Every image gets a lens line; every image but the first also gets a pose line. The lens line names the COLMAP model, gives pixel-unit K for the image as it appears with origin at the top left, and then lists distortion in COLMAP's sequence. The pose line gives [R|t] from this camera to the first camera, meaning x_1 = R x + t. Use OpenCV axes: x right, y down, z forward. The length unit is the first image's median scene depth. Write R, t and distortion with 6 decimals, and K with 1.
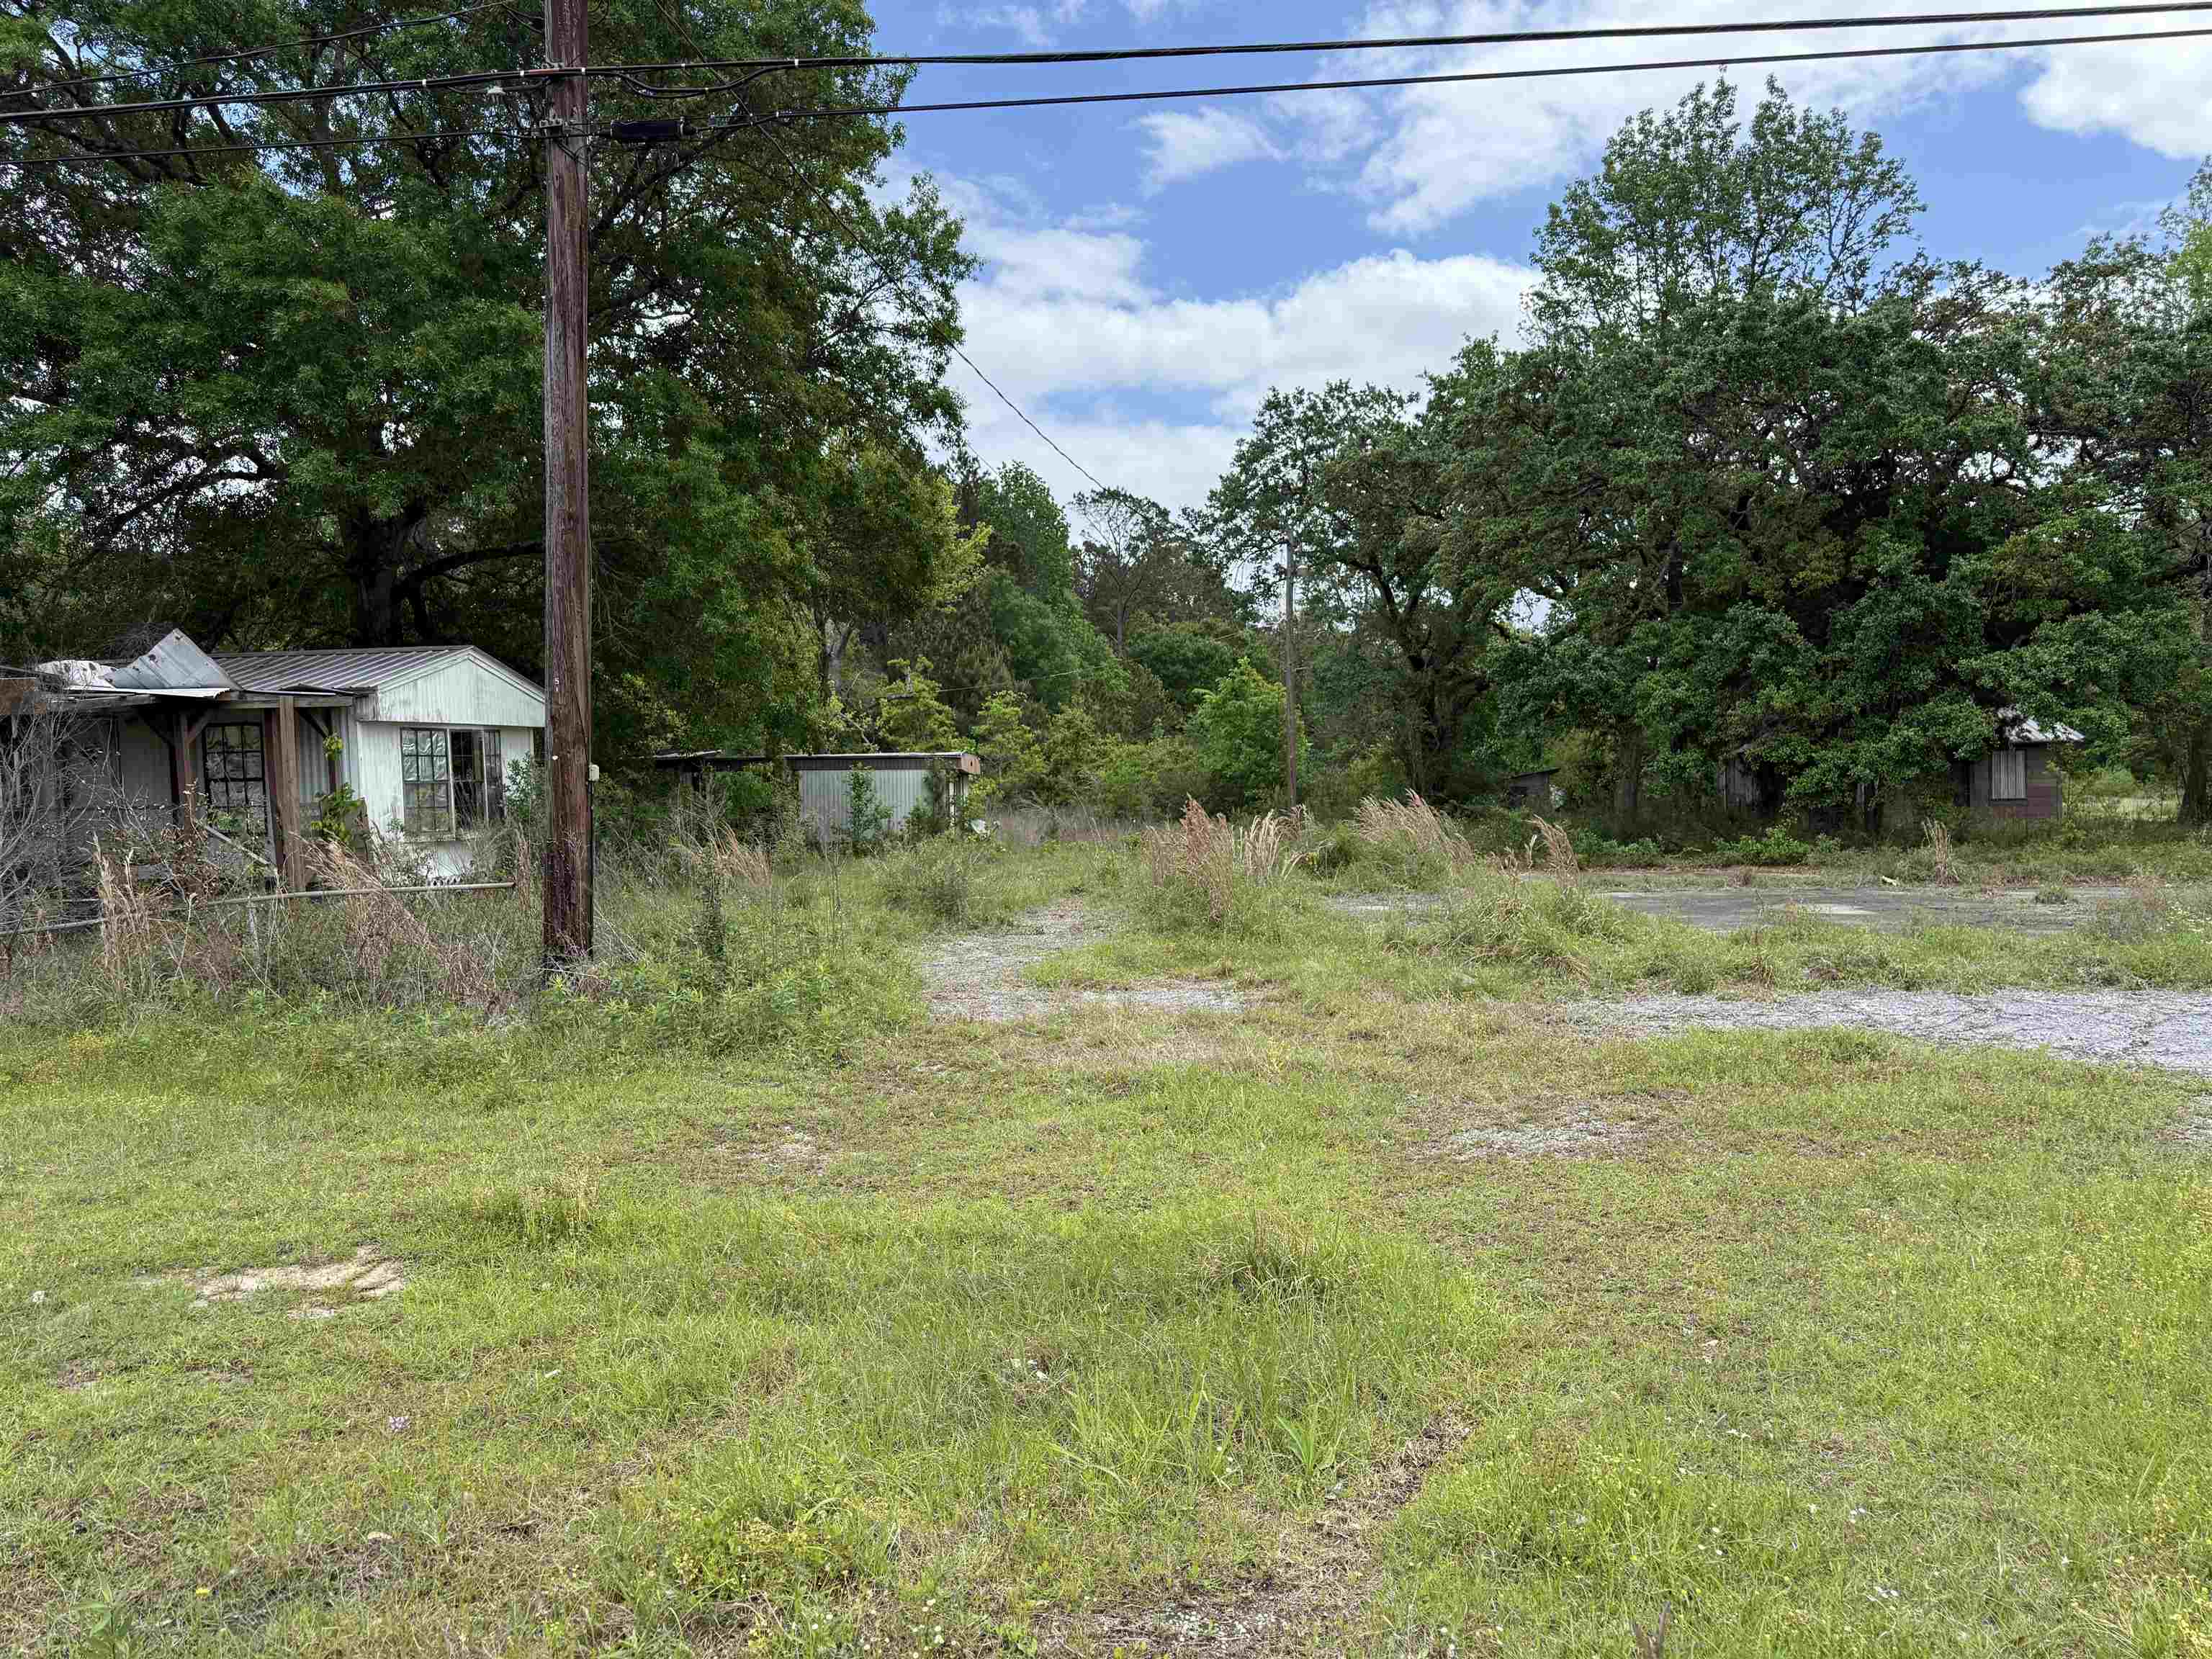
lens RADIAL K [[1537.0, 0, 1101.5], [0, 1537.0, 813.0], [0, 0, 1]] dist [0.081611, -0.099463]
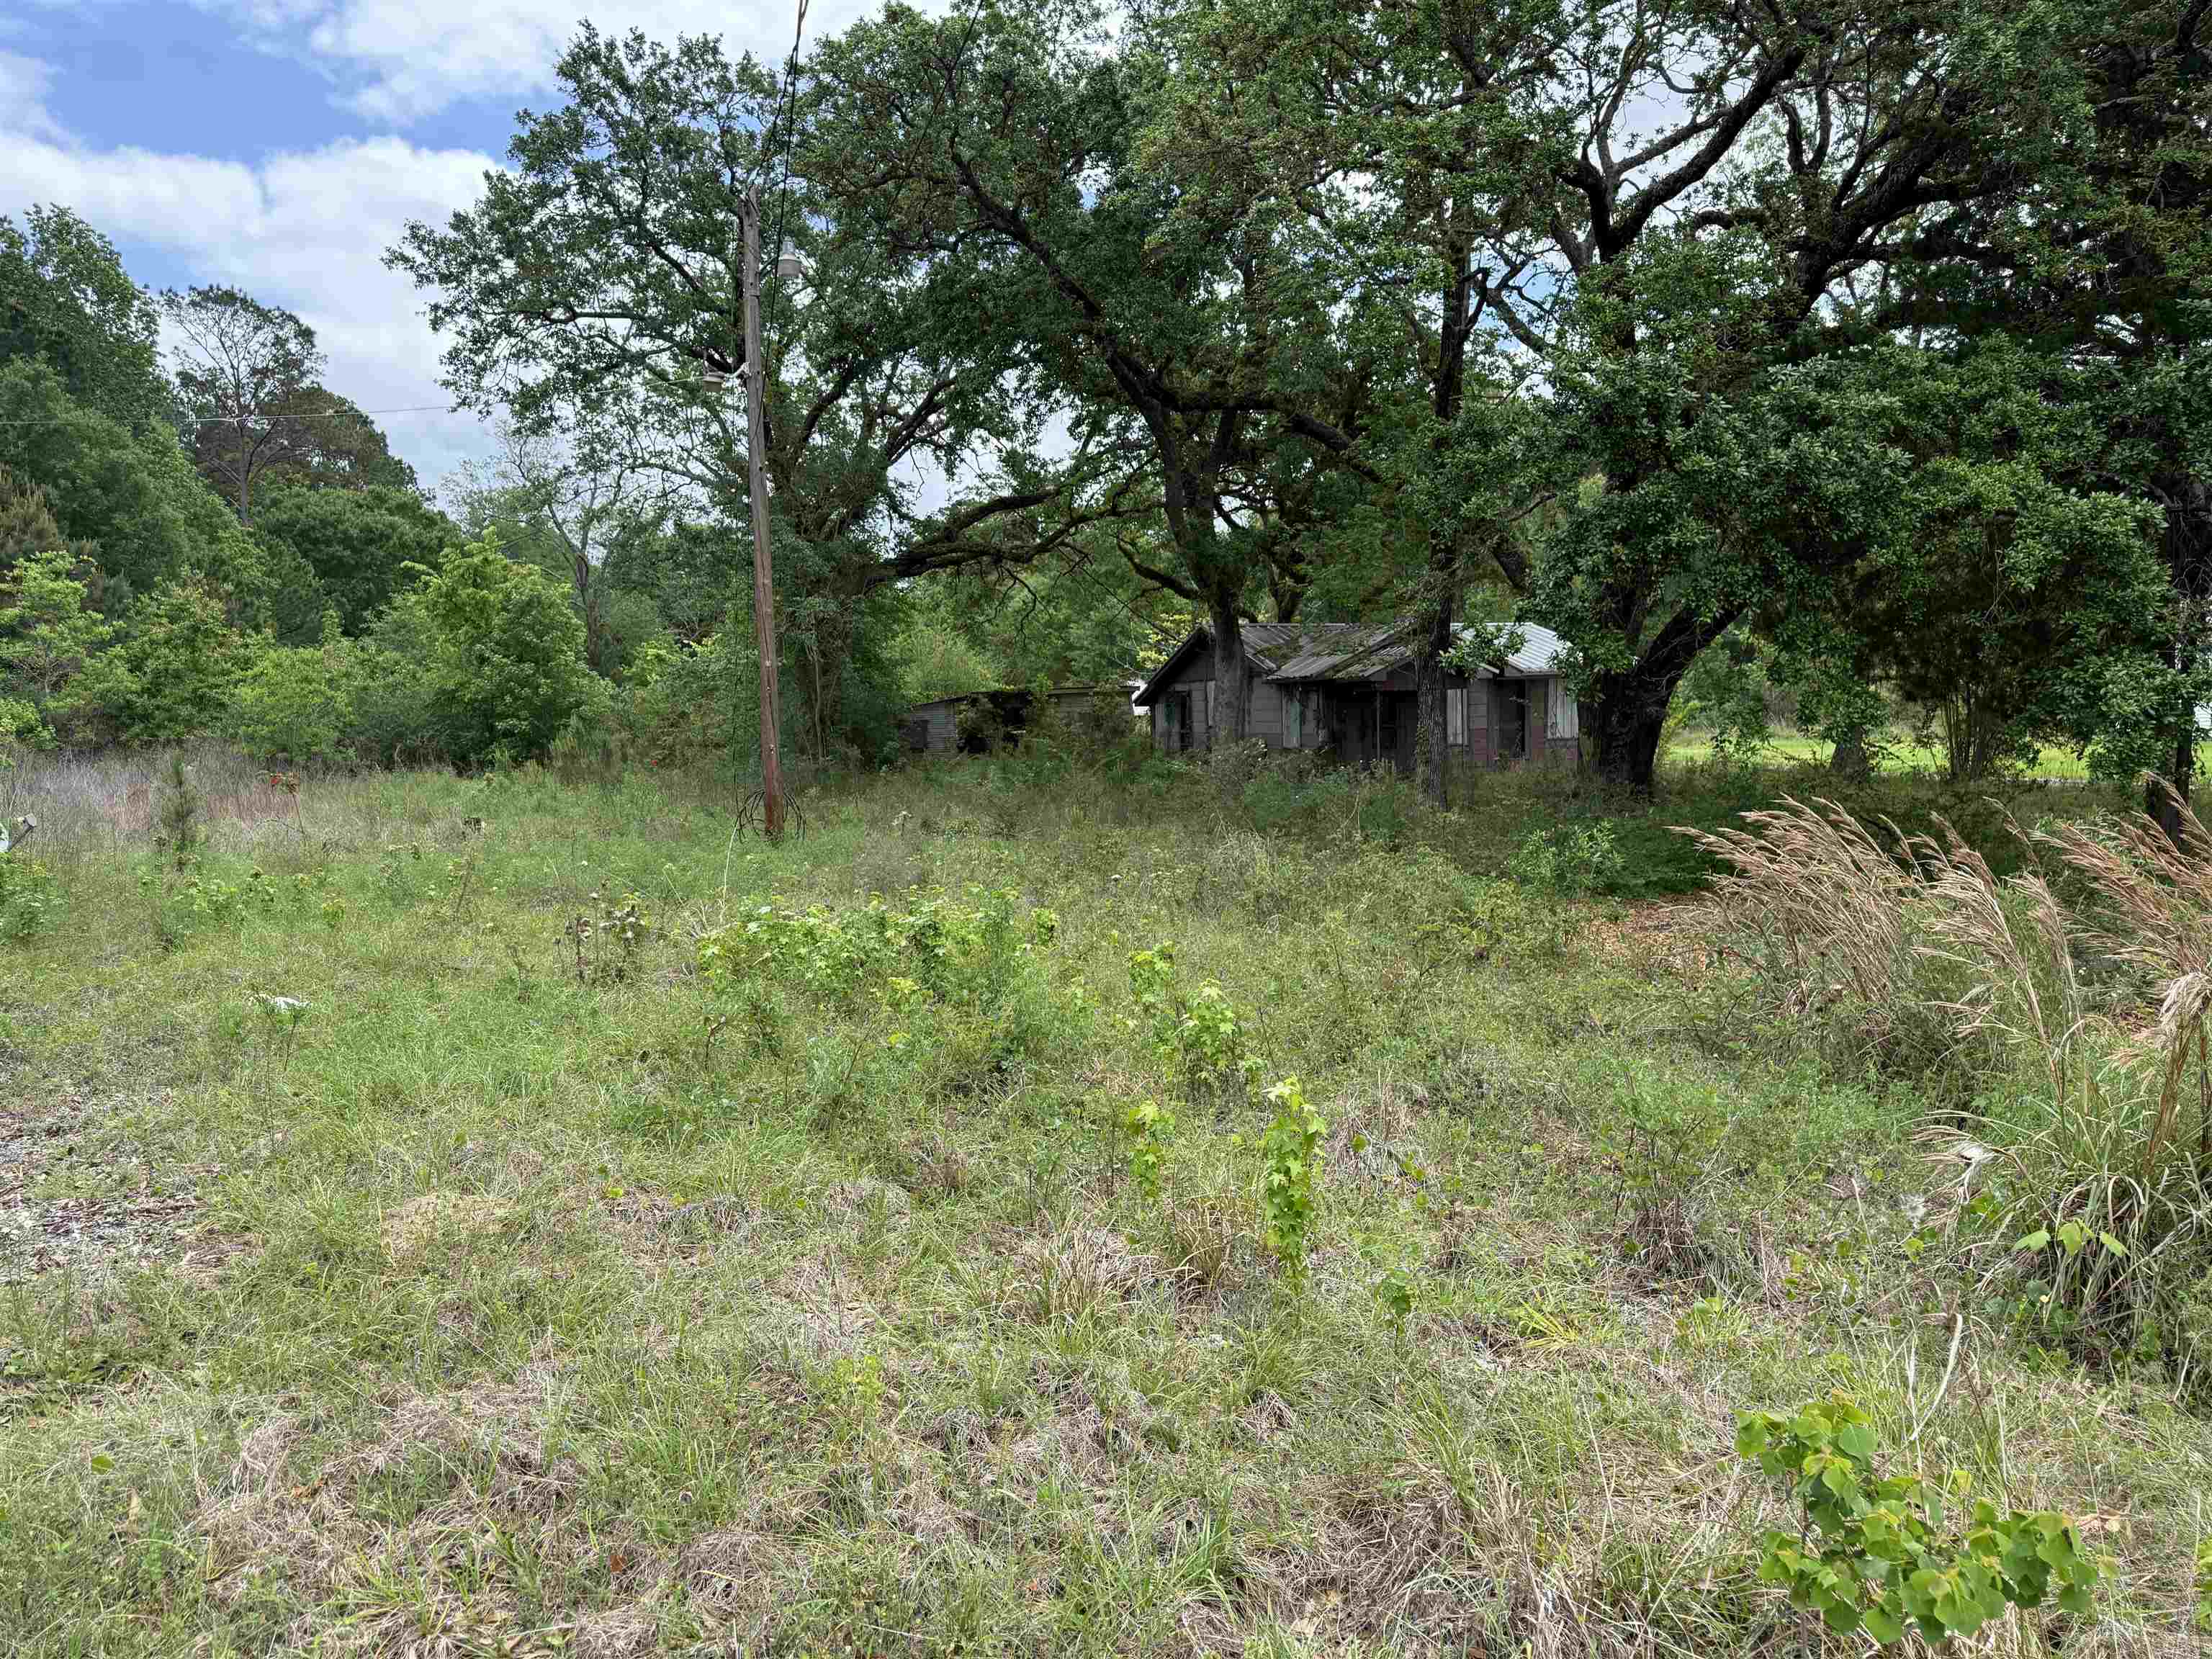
lens RADIAL K [[1537.0, 0, 1093.7], [0, 1537.0, 829.6], [0, 0, 1]] dist [0.081611, -0.099463]
pose [[0.867654, -0.032197, 0.496125, -0.023136], [0.003389, 0.998261, 0.058856, -0.009402], [-0.497157, -0.049386, 0.866254, 0.389605]]
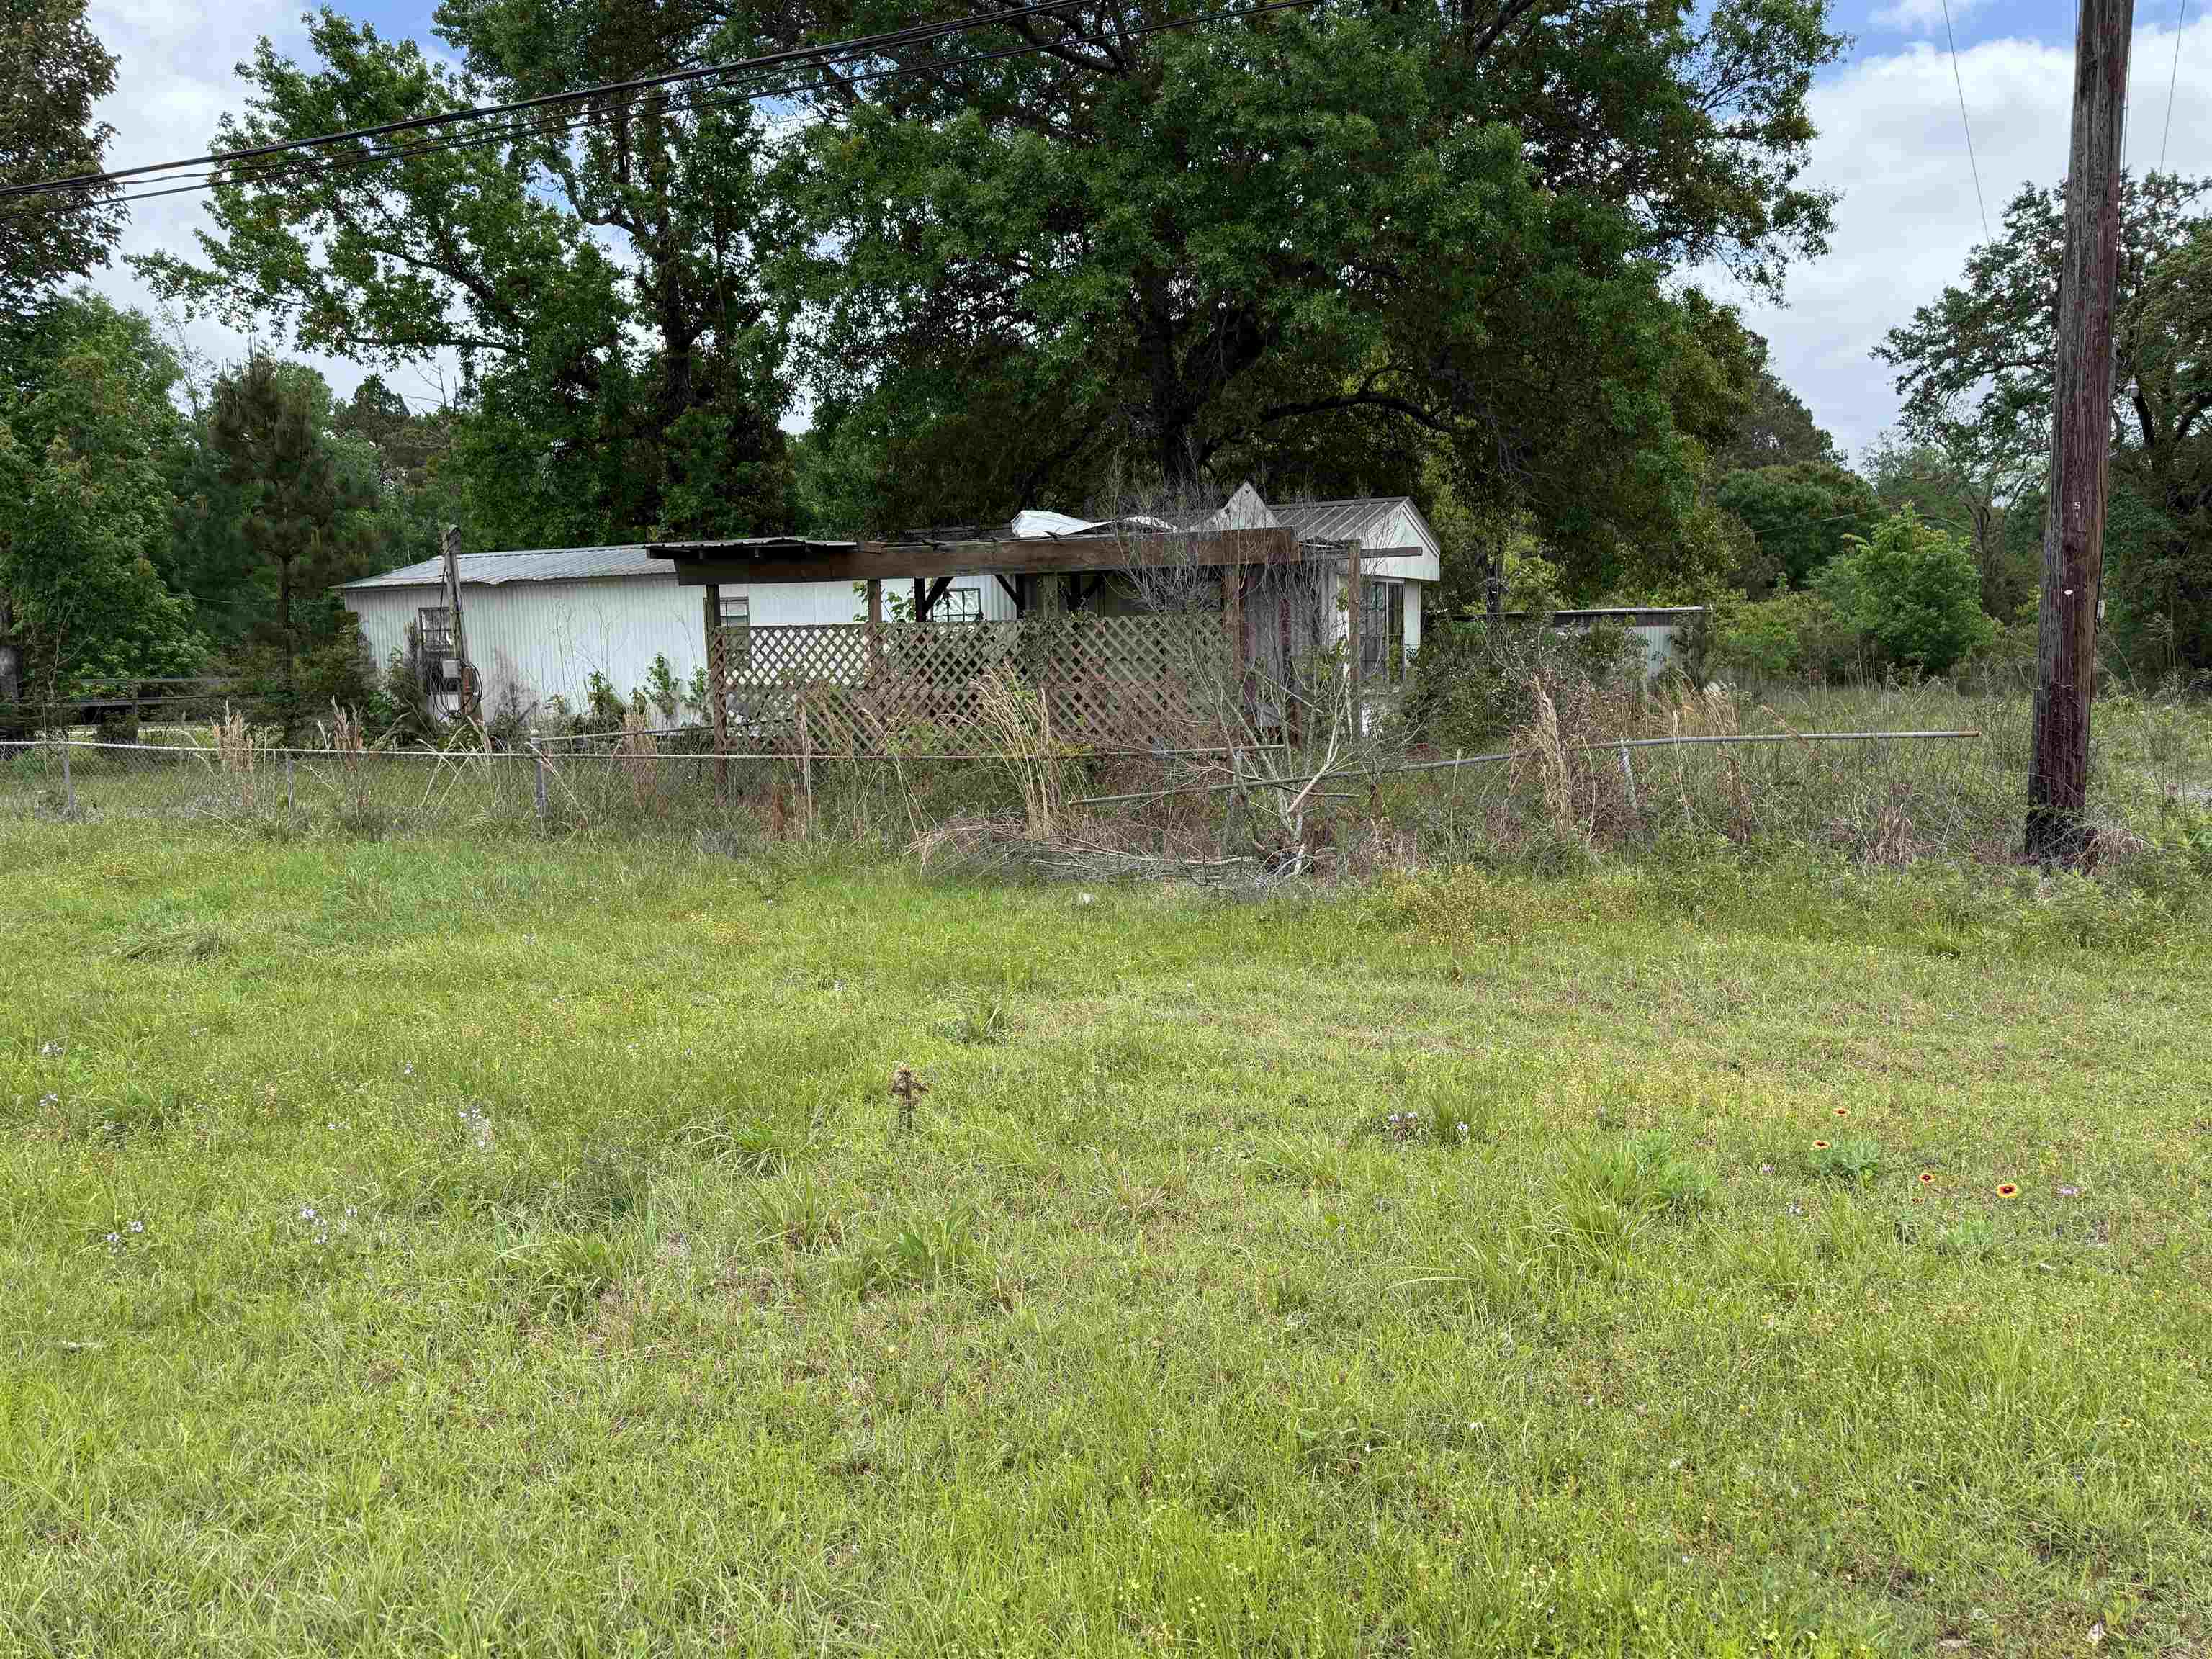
lens RADIAL K [[1537.0, 0, 1132.9], [0, 1537.0, 834.1], [0, 0, 1]] dist [0.081611, -0.099463]
pose [[0.959790, 0.040772, -0.277743, -0.110305], [-0.012361, 0.994575, 0.103285, 0.002685], [0.280448, -0.095699, 0.955087, -0.004150]]
